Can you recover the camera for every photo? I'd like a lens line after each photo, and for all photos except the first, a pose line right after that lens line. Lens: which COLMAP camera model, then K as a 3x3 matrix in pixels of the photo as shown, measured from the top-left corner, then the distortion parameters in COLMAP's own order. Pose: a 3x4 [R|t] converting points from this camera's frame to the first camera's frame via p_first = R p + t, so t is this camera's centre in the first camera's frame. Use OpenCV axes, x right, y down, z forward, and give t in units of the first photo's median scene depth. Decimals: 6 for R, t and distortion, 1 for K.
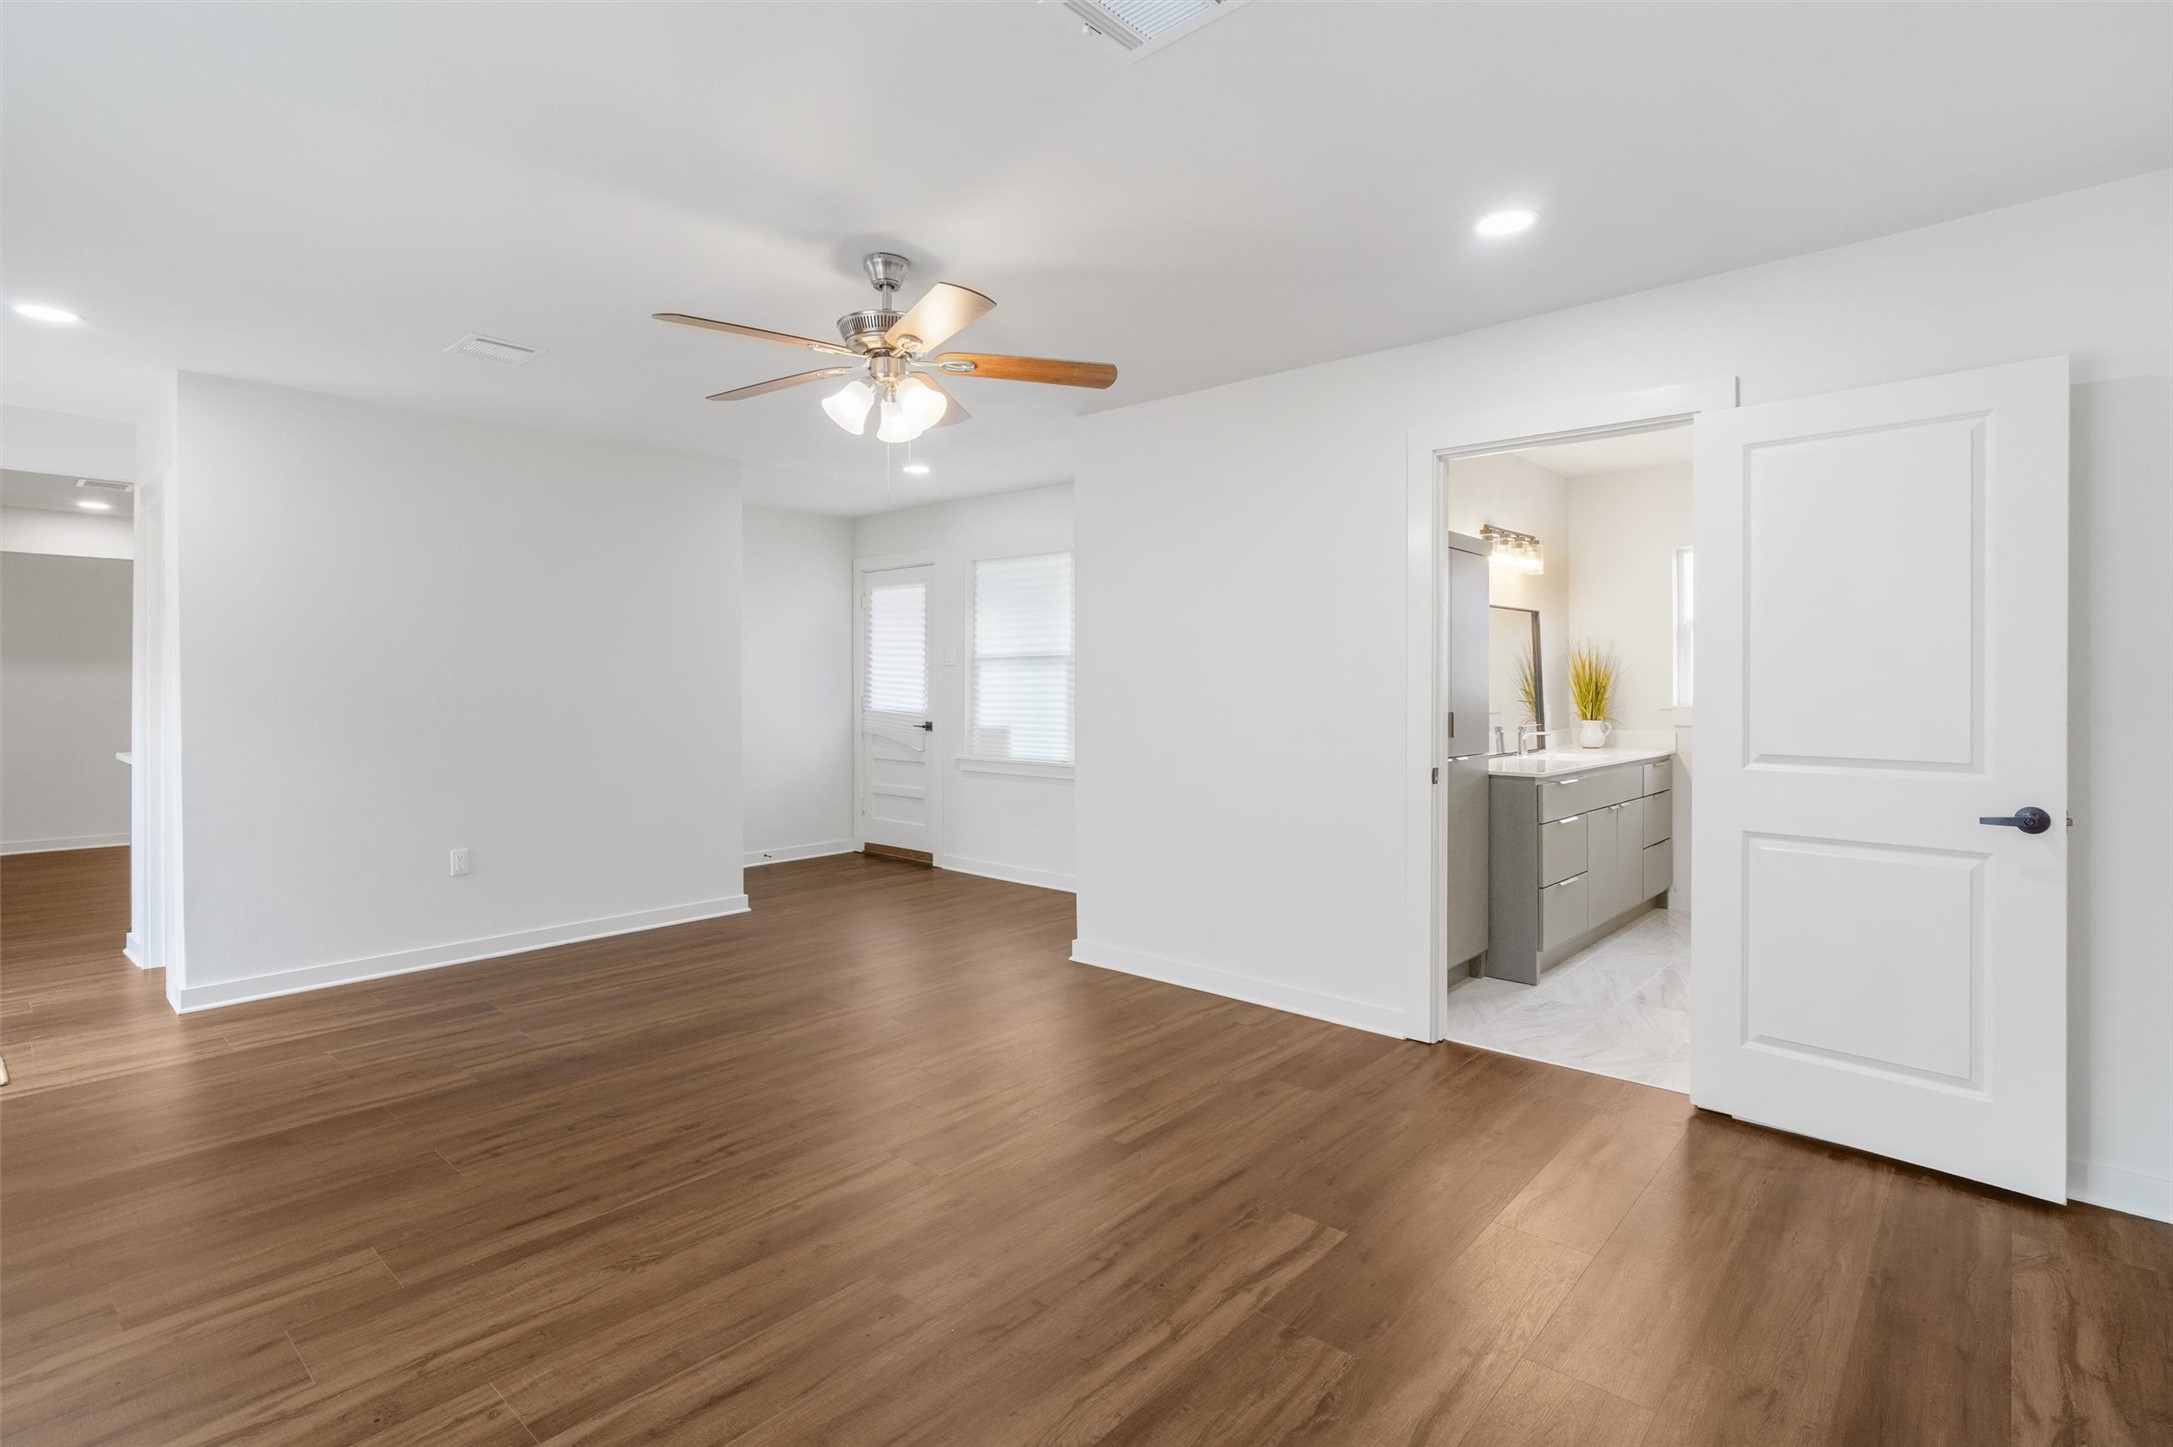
lens RADIAL K [[1039.2, 0, 1091.5], [0, 1039.2, 683.1], [0, 0, 1]] dist [-0.005212, 0.003410]
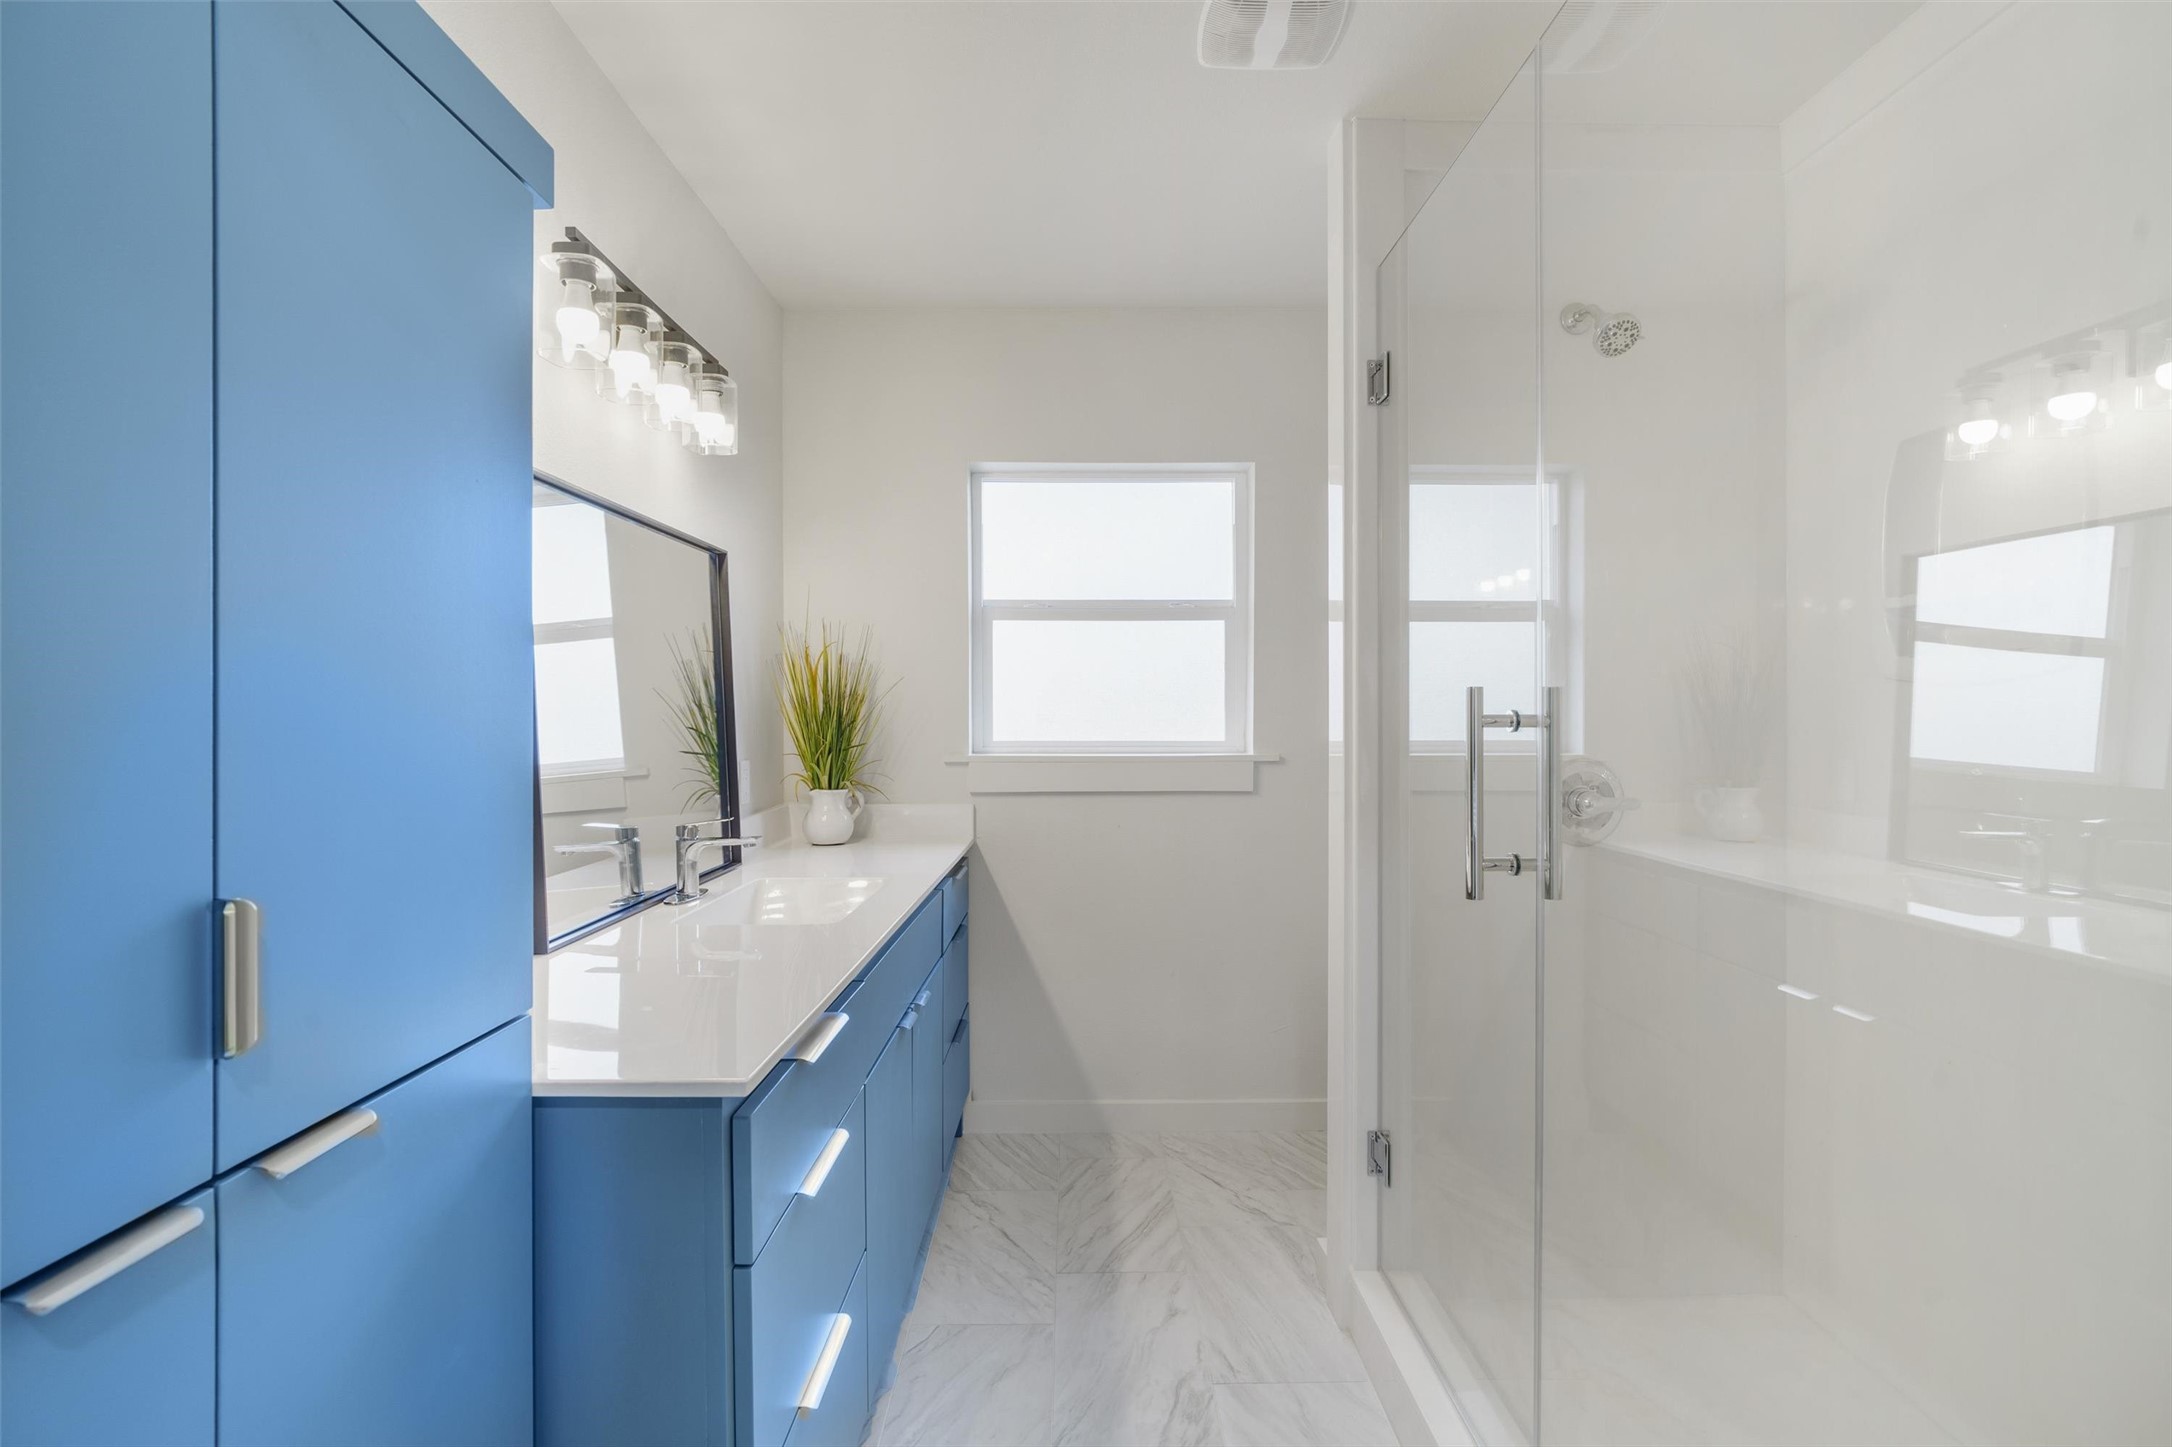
lens RADIAL K [[1038.7, 0, 1066.4], [0, 1038.7, 708.7], [0, 0, 1]] dist [-0.005212, 0.003410]
pose [[0.747334, -0.003039, 0.664442, 0.258245], [-0.000012, 0.999989, 0.004587, -0.005497], [-0.664449, -0.003436, 0.747326, 0.603199]]
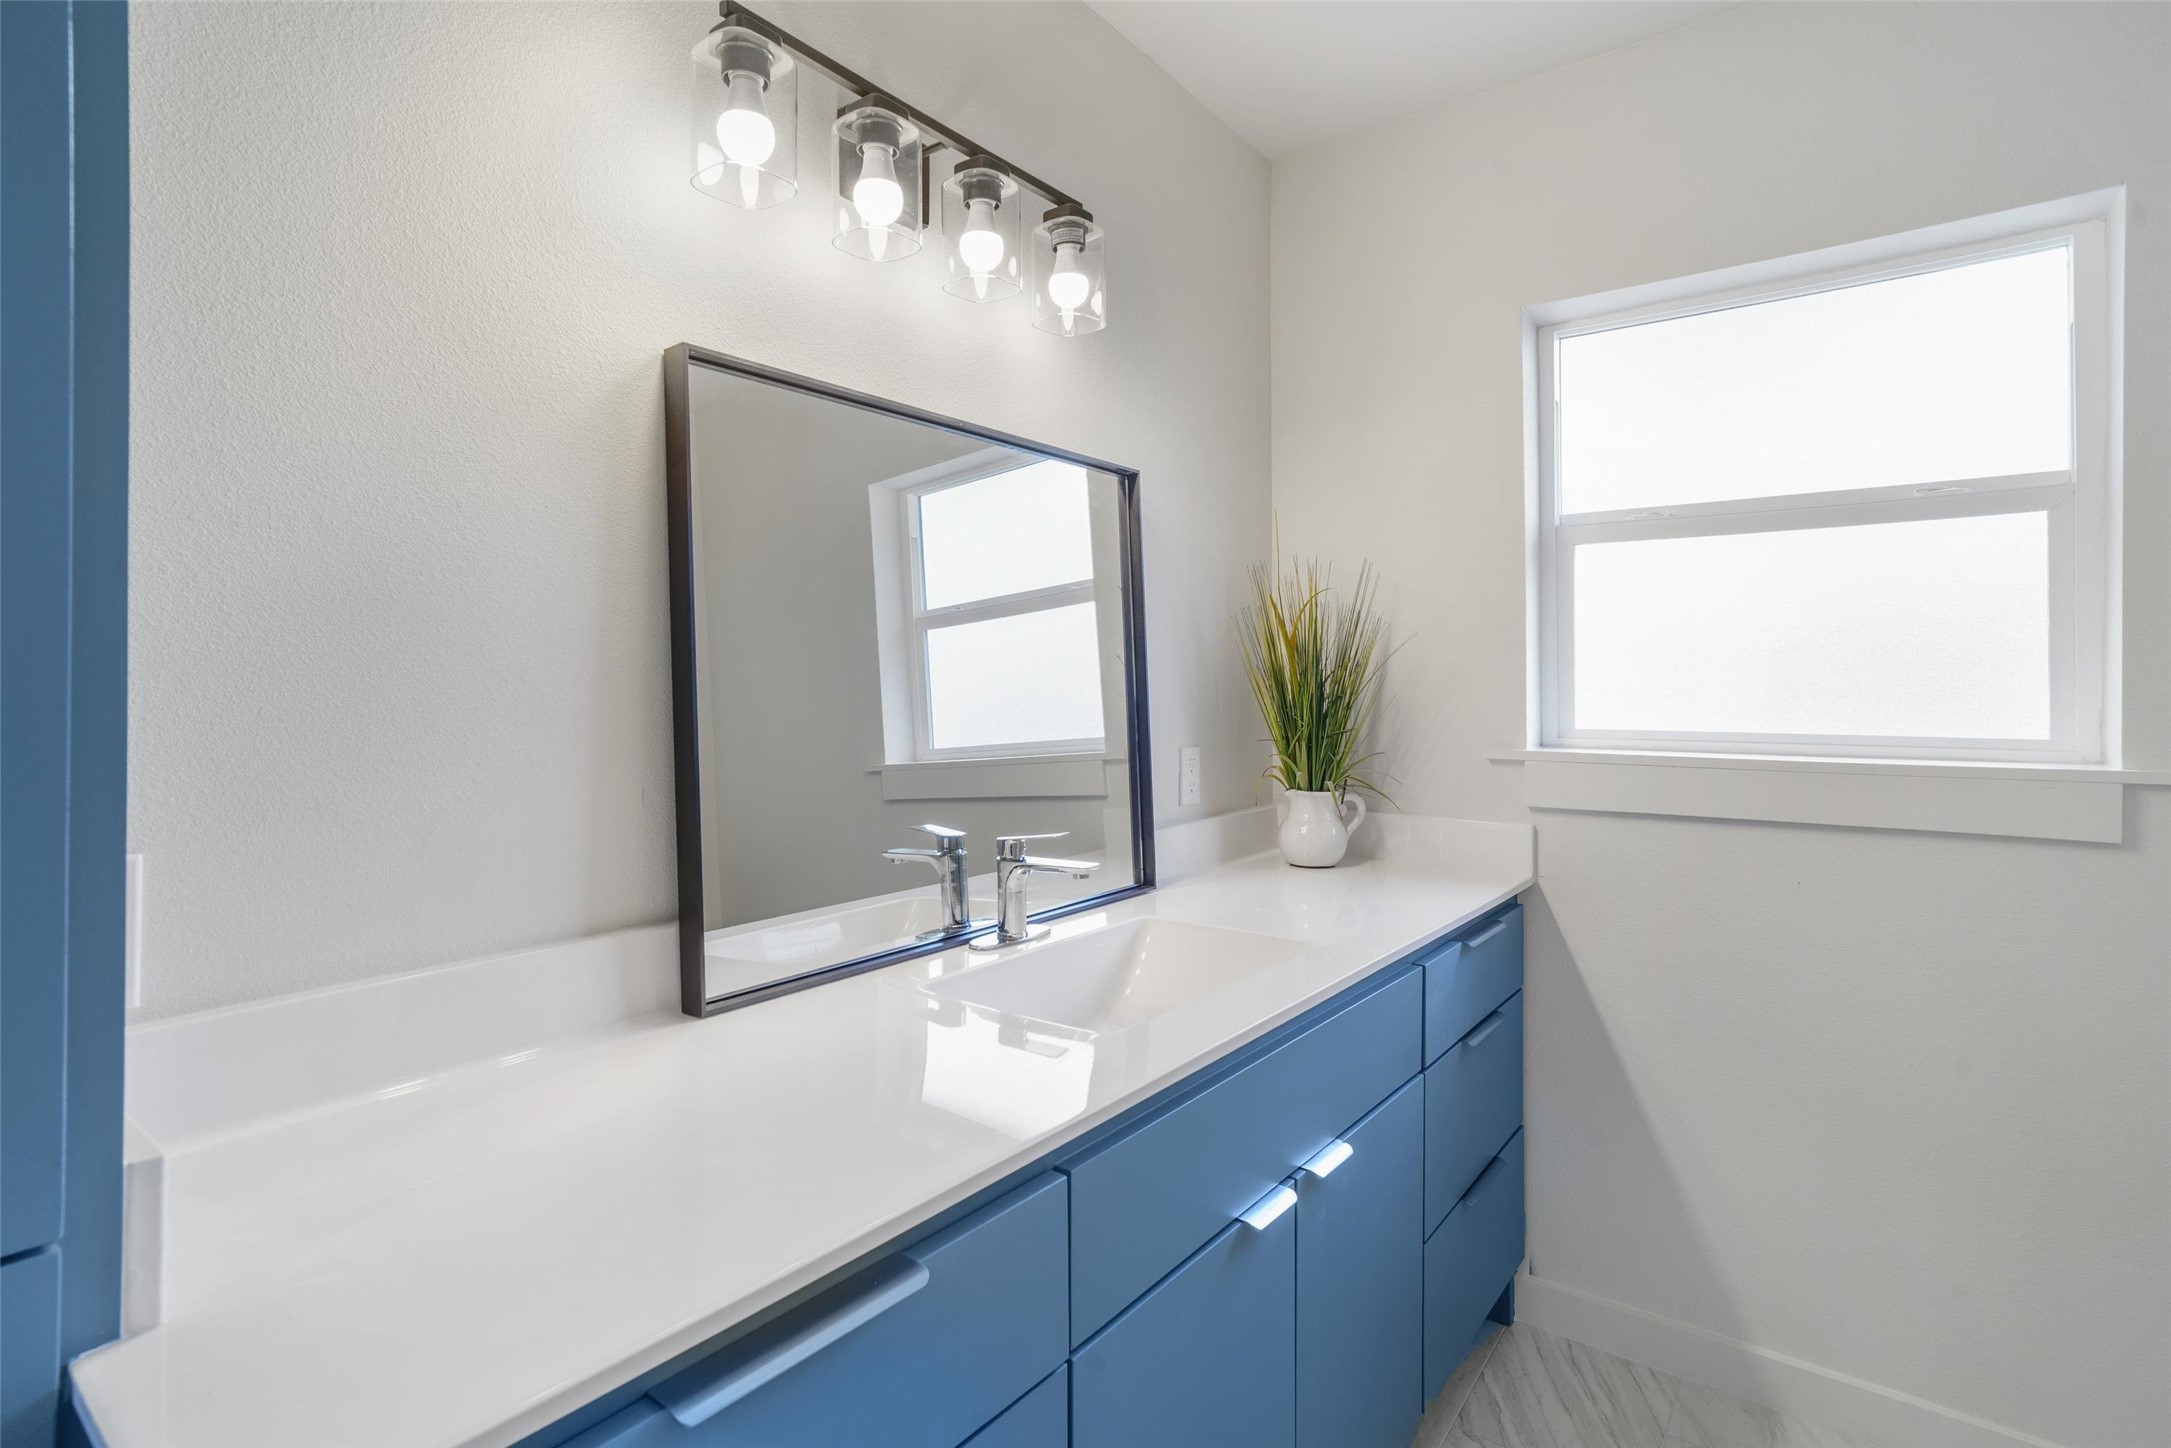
lens RADIAL K [[1038.3, 0, 1098.9], [0, 1038.3, 679.8], [0, 0, 1]] dist [-0.005212, 0.003410]
pose [[0.995544, -0.002626, 0.094265, 0.406448], [0.002527, 0.999996, 0.001165, -0.003744], [-0.094268, -0.000922, 0.995546, 0.703537]]
